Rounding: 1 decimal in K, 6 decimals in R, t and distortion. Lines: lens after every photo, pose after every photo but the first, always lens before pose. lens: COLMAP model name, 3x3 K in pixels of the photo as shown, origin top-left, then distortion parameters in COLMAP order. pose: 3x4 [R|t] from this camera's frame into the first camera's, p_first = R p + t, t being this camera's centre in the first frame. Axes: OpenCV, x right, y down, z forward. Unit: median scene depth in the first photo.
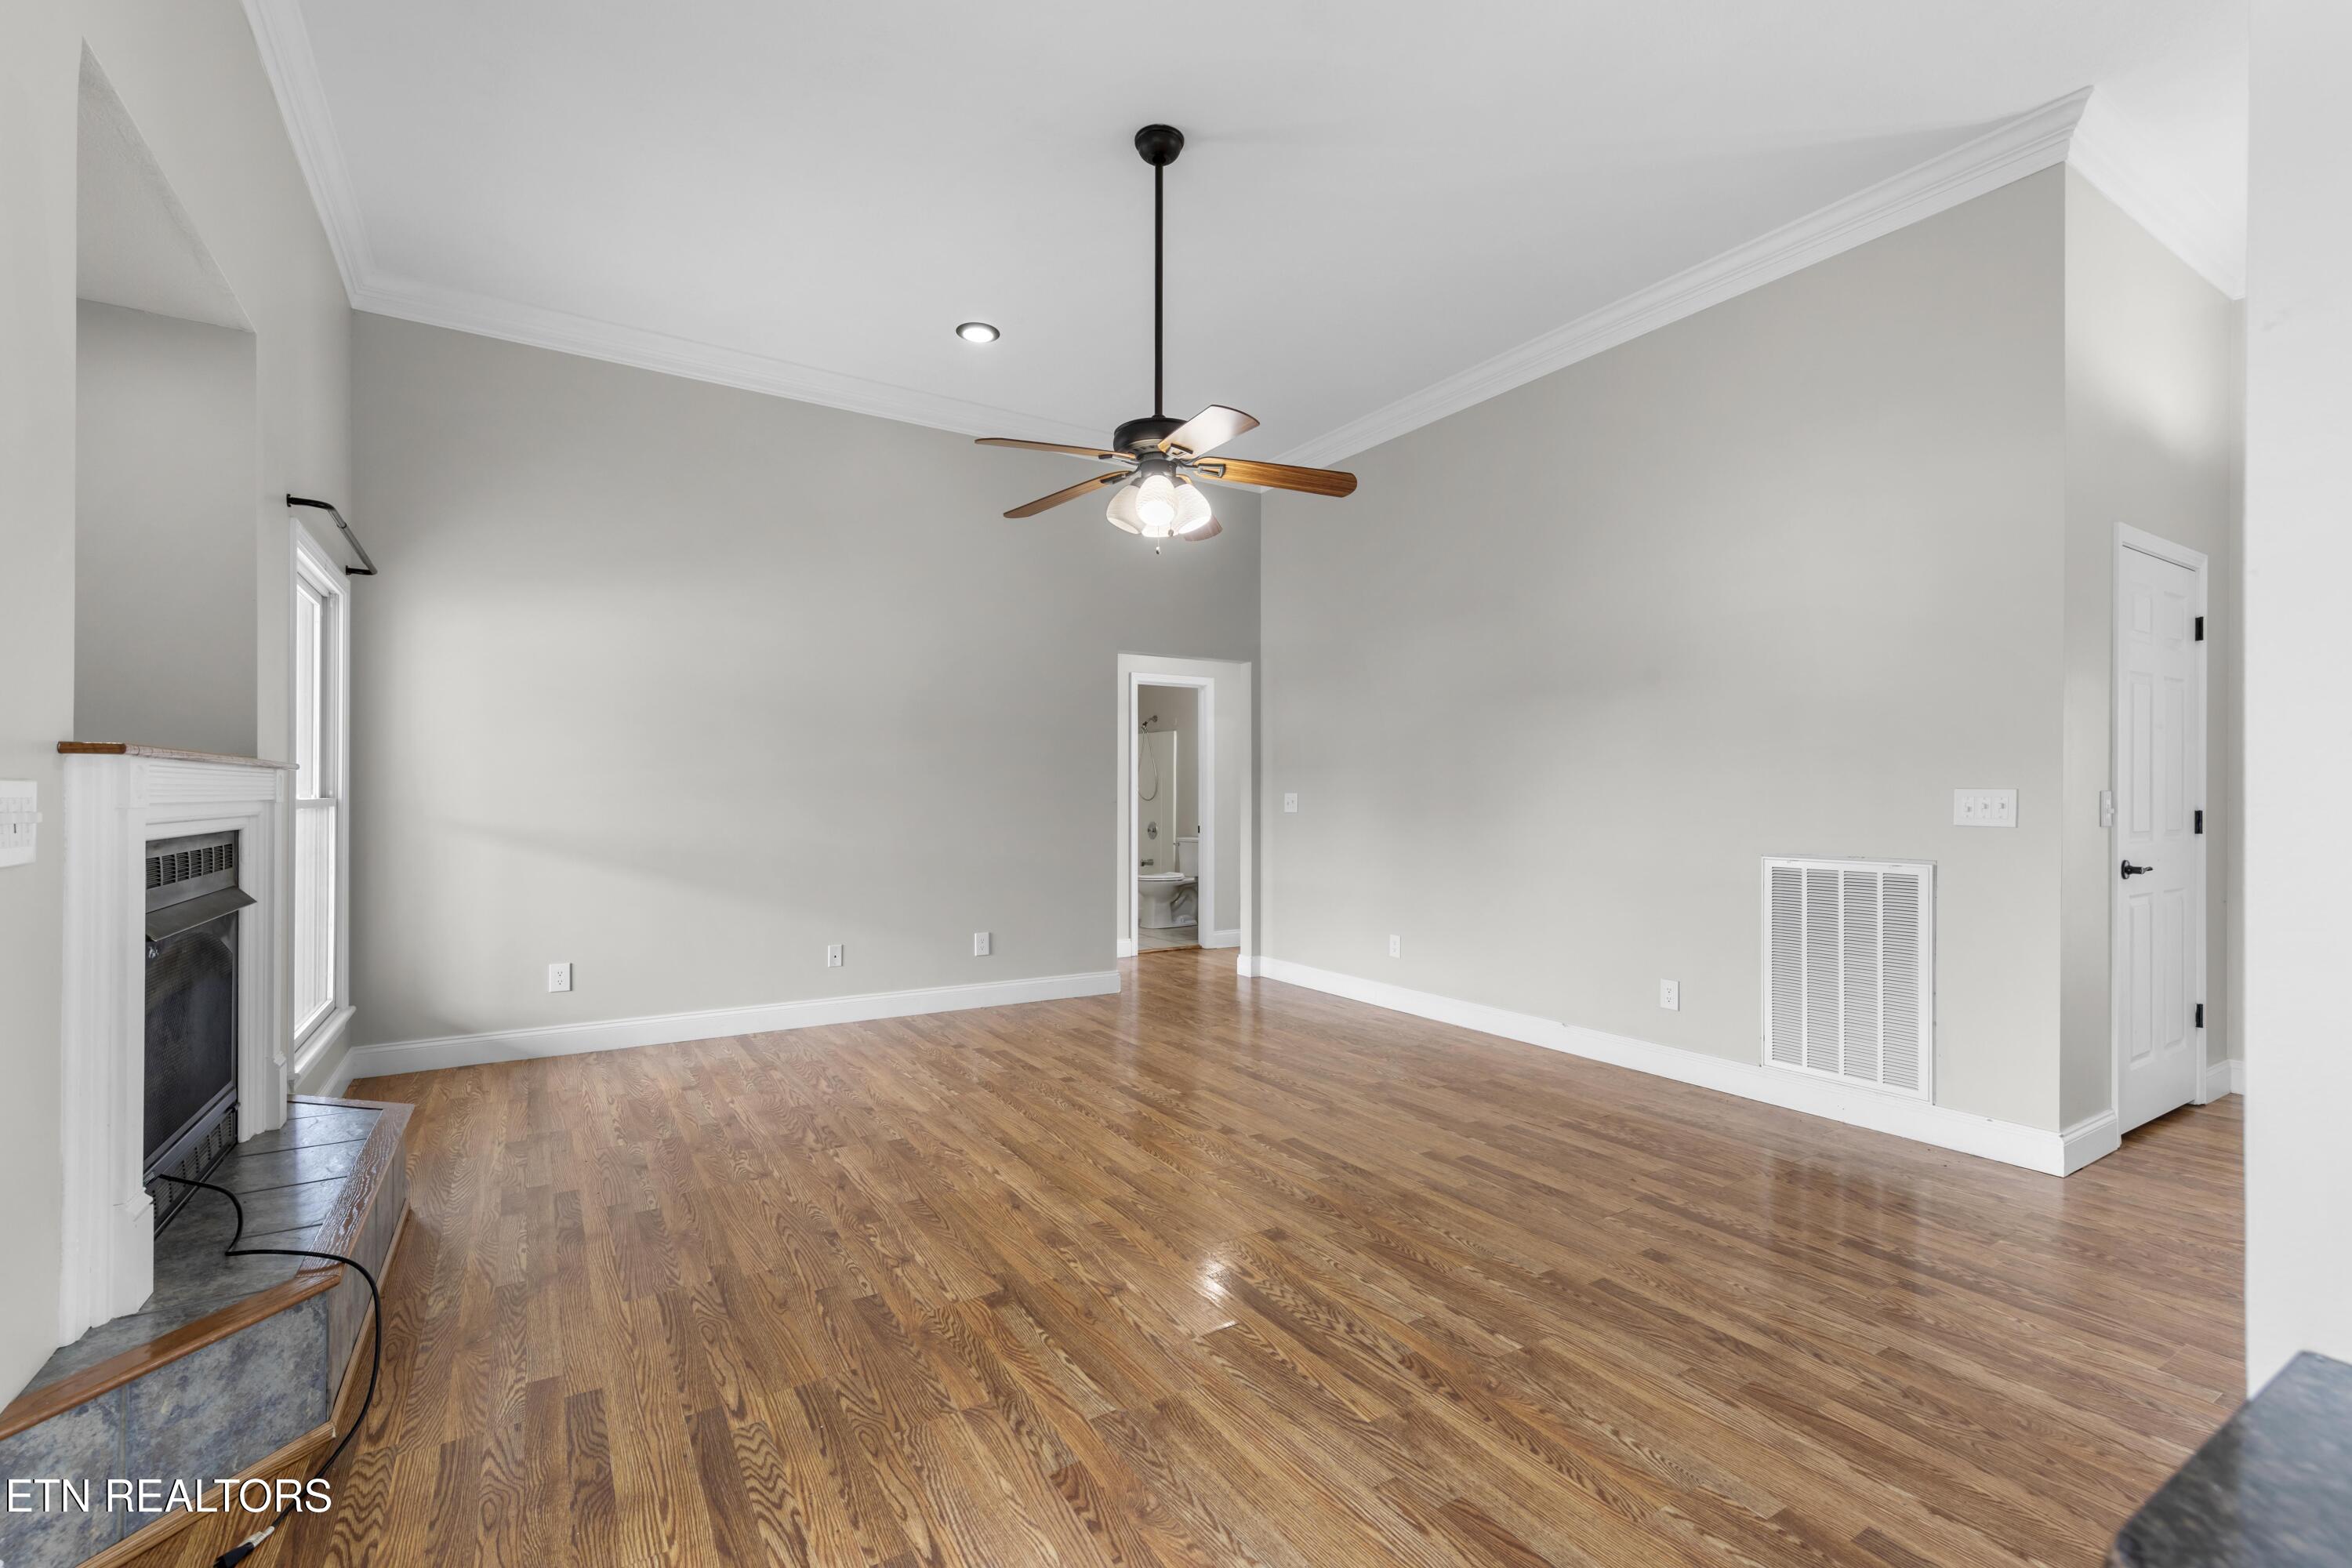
lens RADIAL K [[1022.0, 0, 1171.0], [0, 1022.0, 794.2], [0, 0, 1]] dist [0.000091, -0.000329]
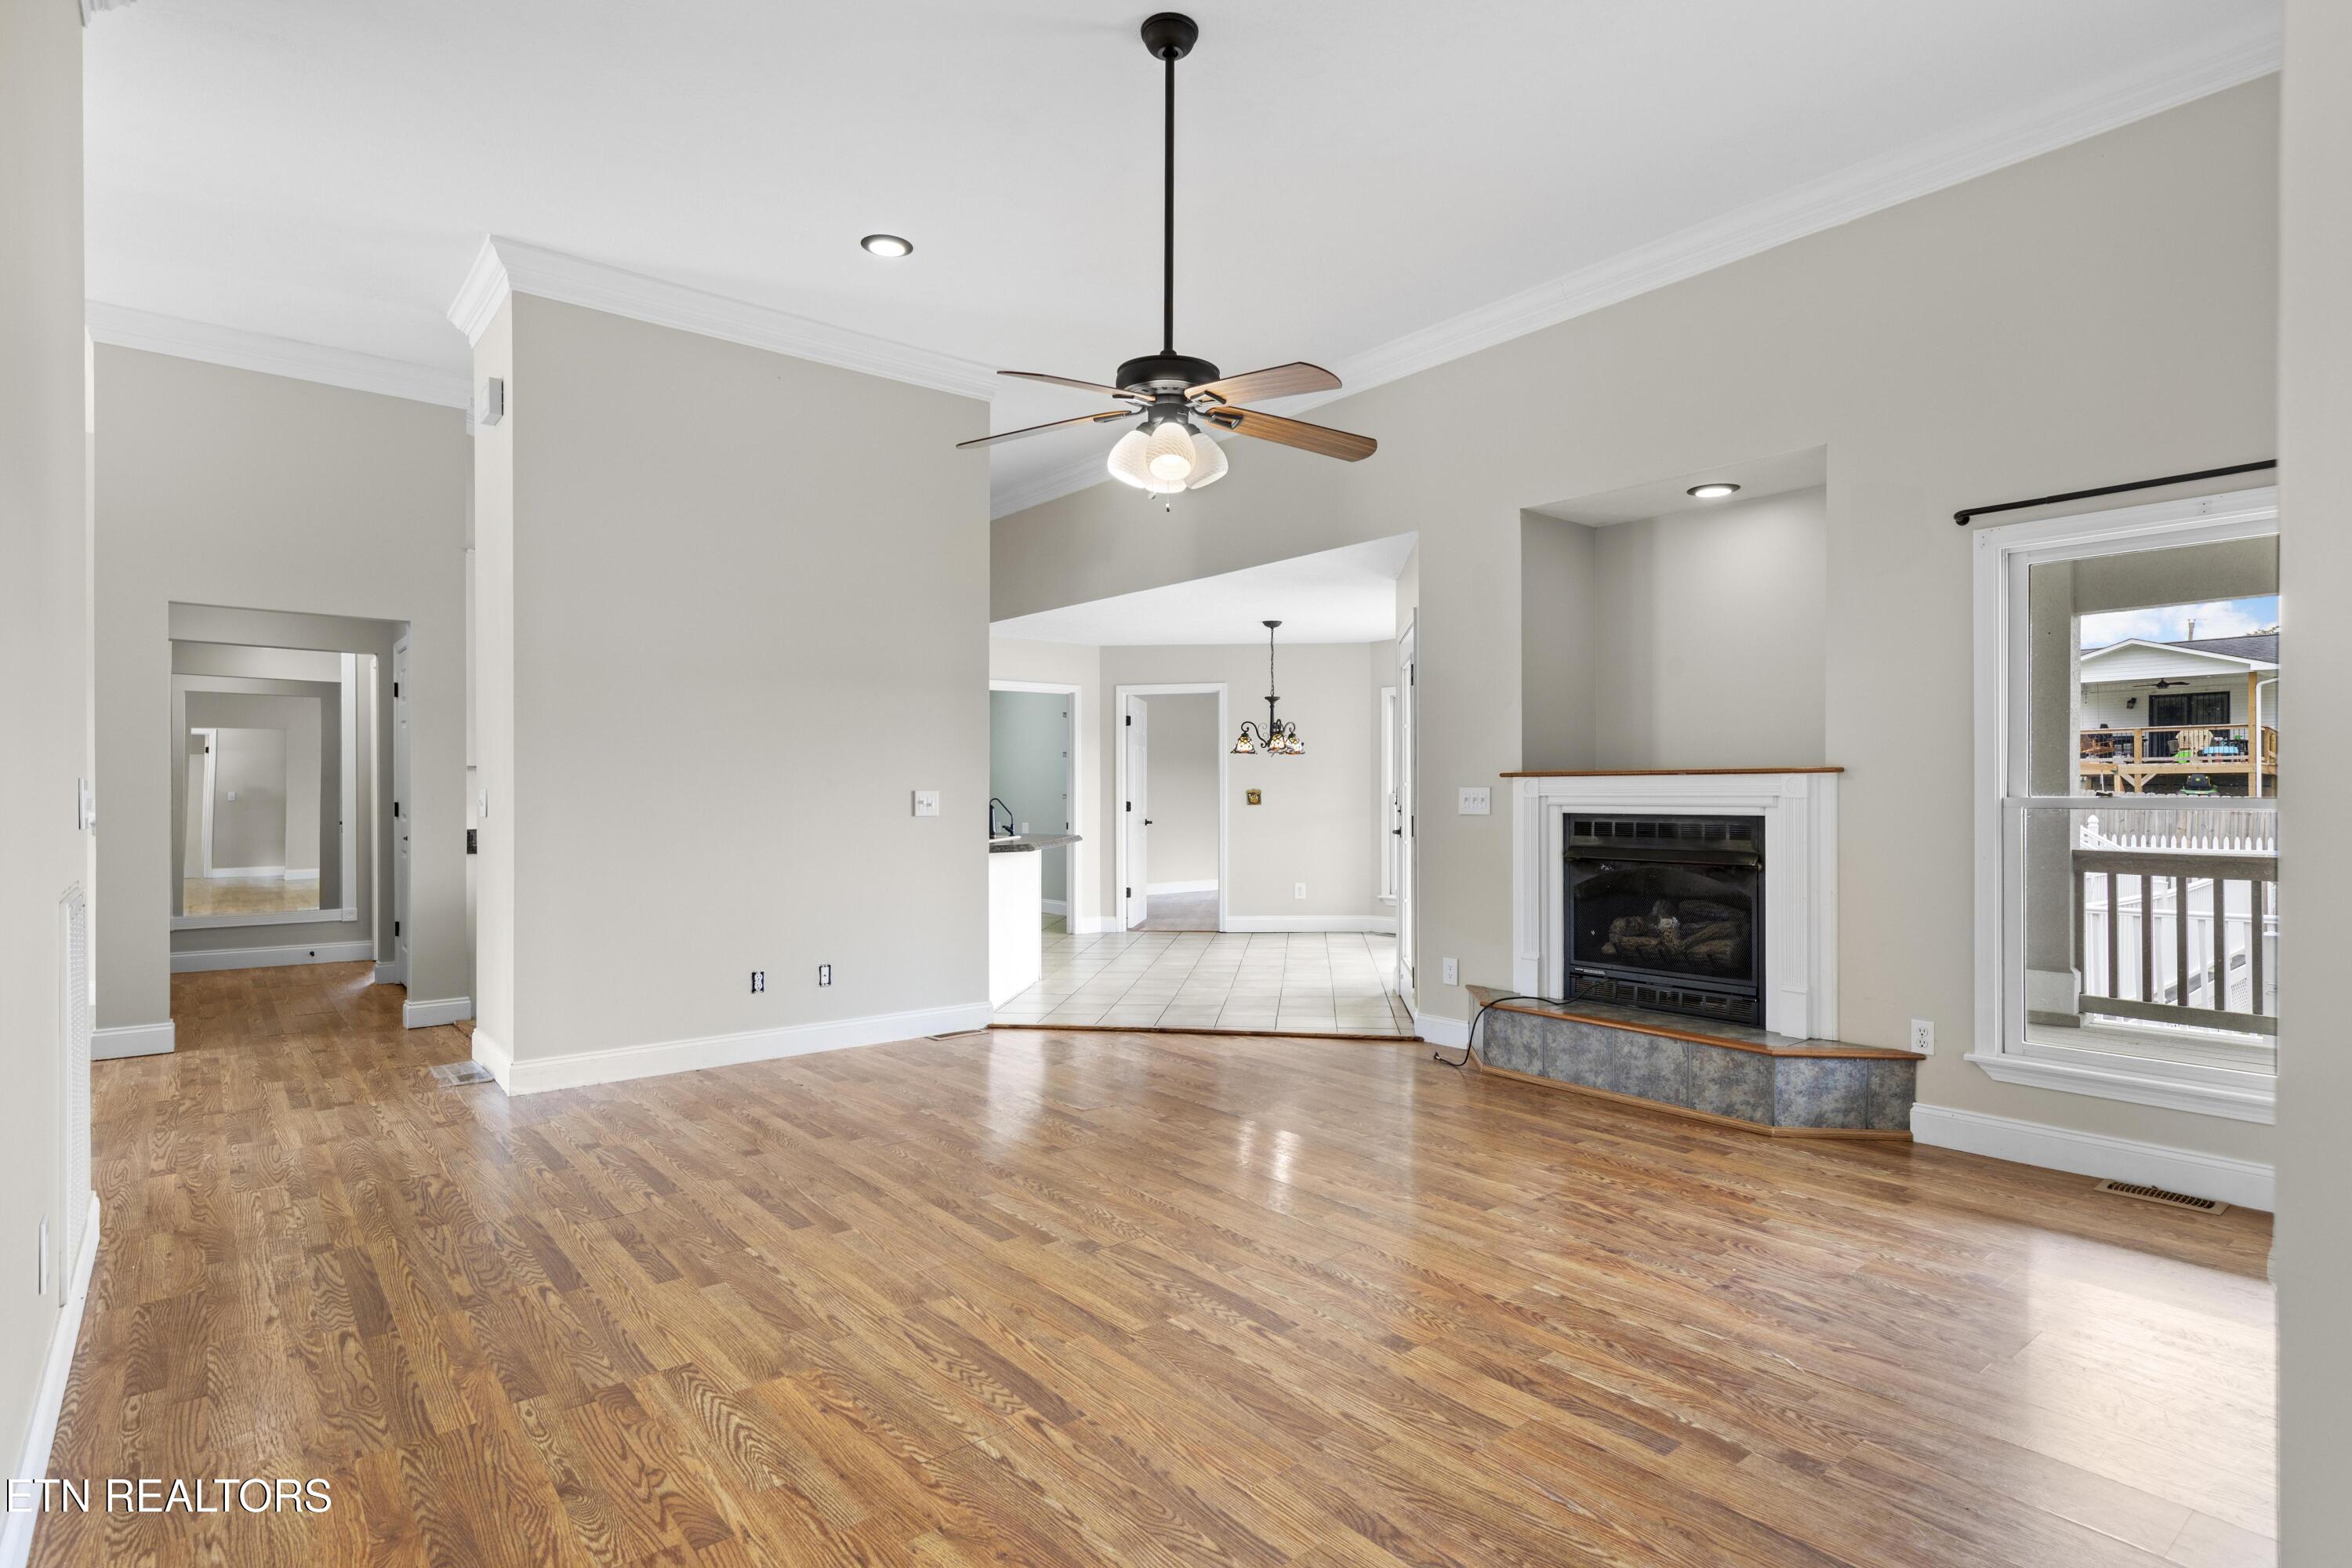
lens RADIAL K [[1184.9, 0, 1203.2], [0, 1184.9, 792.6], [0, 0, 1]] dist [-0.000424, -0.000281]
pose [[-0.989714, -0.003017, -0.143026, 0.096360], [-0.002590, 0.999992, -0.003173, 0.005538], [0.143035, -0.002770, -0.989714, 1.864986]]
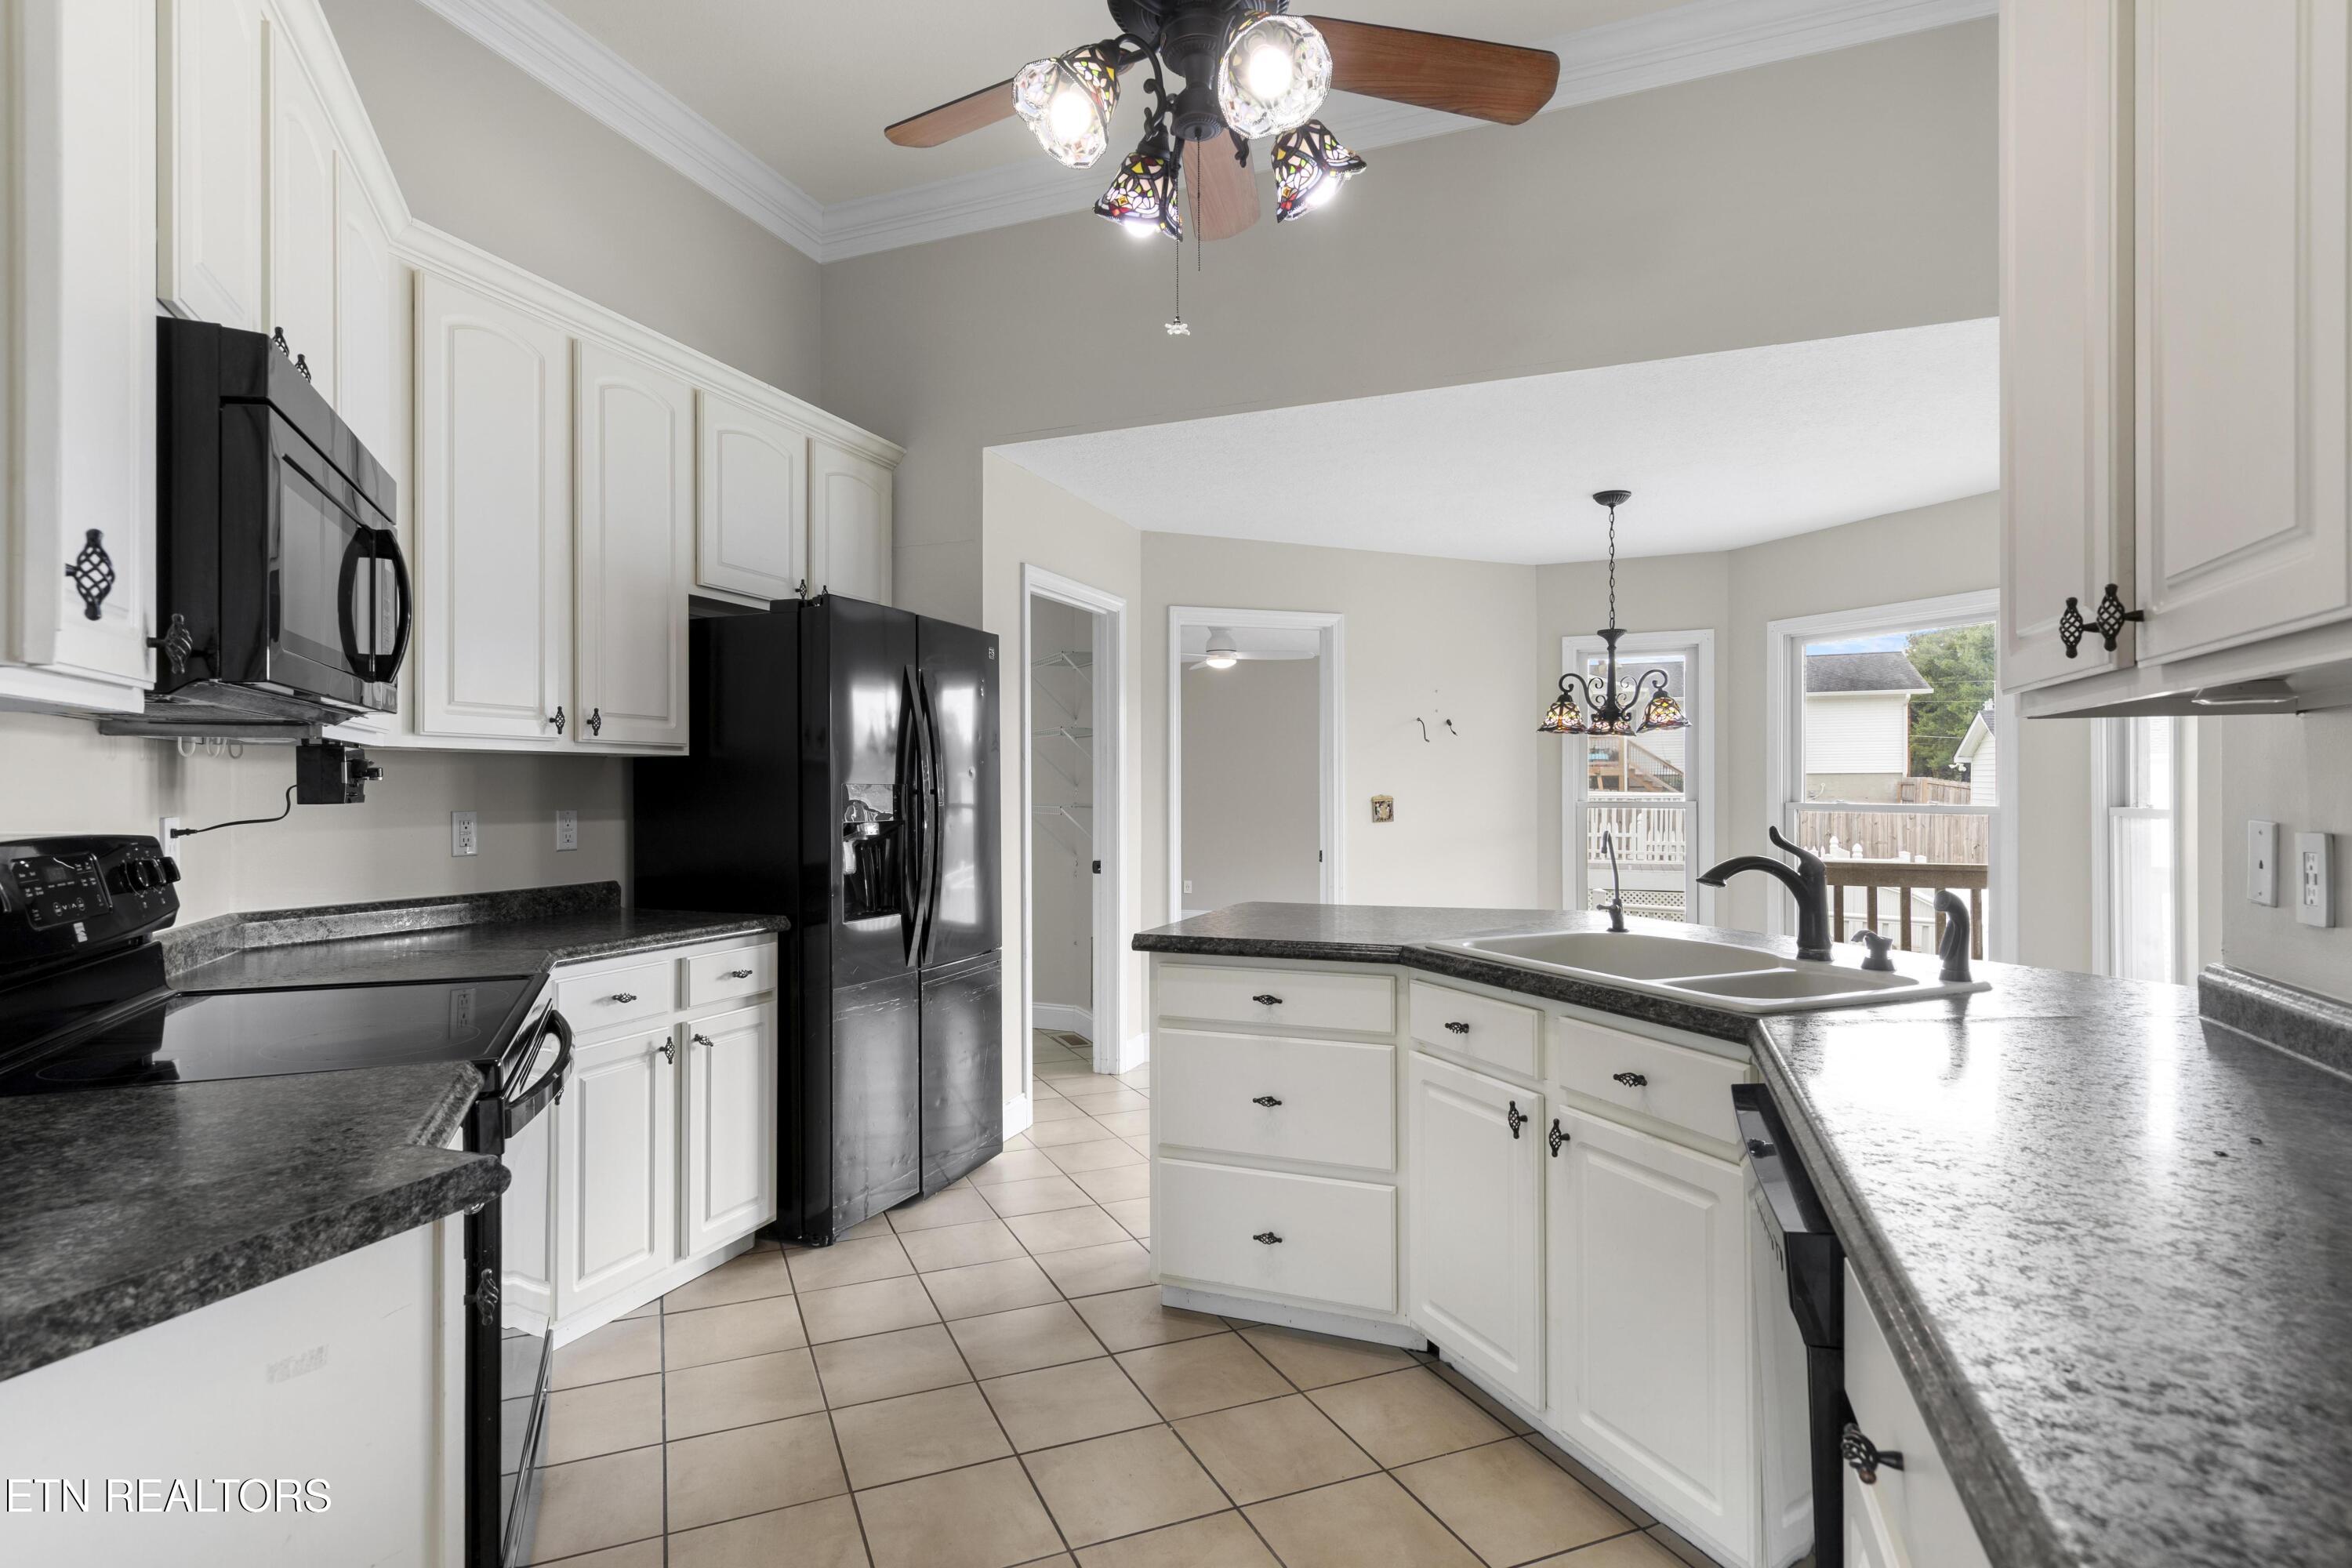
lens RADIAL K [[1164.9, 0, 1161.9], [0, 1164.9, 801.4], [0, 0, 1]] dist [0.001177, 0.000071]
pose [[-0.810246, 0.008910, -0.586022, 0.798045], [0.004315, 0.999948, 0.009239, -0.019865], [0.586074, 0.004957, -0.810242, 0.241611]]
